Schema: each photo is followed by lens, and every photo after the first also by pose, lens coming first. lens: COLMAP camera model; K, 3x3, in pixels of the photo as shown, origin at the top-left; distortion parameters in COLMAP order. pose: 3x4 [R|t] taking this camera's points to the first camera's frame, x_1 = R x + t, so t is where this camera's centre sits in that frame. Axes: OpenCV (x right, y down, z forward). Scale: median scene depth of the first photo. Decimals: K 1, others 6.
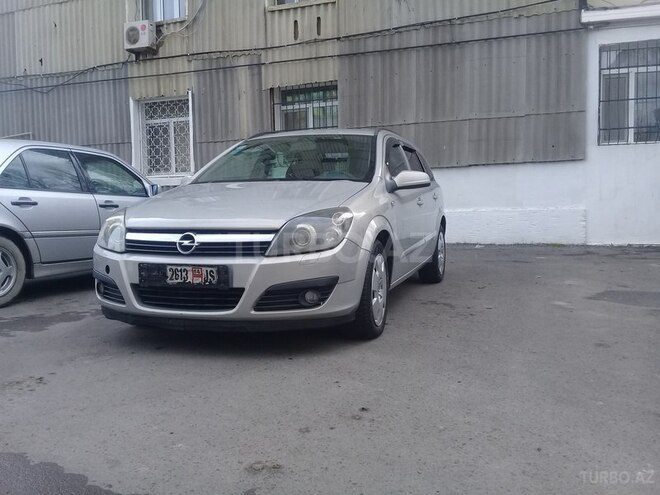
lens RADIAL K [[612.1, 0, 323.7], [0, 612.1, 245.9], [0, 0, 1]] dist [0.072286, -0.156840]
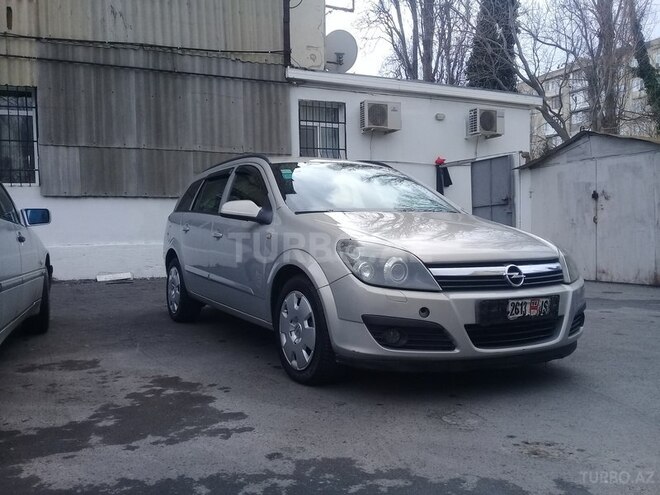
lens RADIAL K [[612.1, 0, 323.7], [0, 612.1, 245.9], [0, 0, 1]] dist [0.072286, -0.156840]
pose [[0.686827, -0.014879, 0.726669, -0.352009], [0.051089, 0.998306, -0.027848, -0.012286], [-0.725023, 0.056251, 0.686423, 0.170634]]
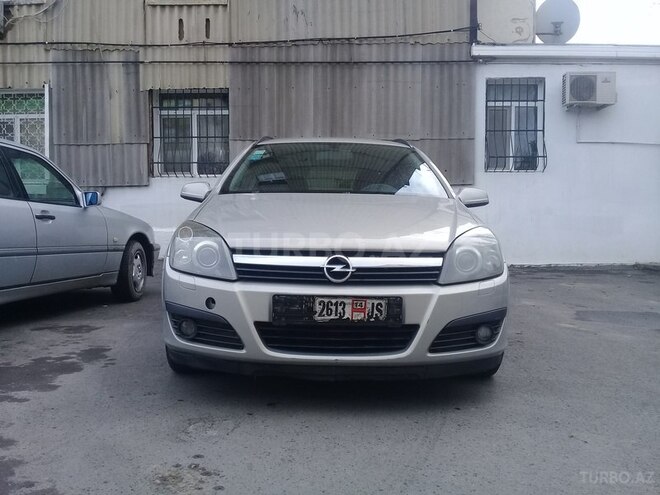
lens RADIAL K [[612.1, 0, 323.7], [0, 612.1, 245.9], [0, 0, 1]] dist [0.072286, -0.156840]
pose [[0.946437, 0.010940, 0.322702, -0.153127], [-0.001711, 0.999582, -0.028871, -0.003380], [-0.322883, 0.026772, 0.946060, 0.082155]]
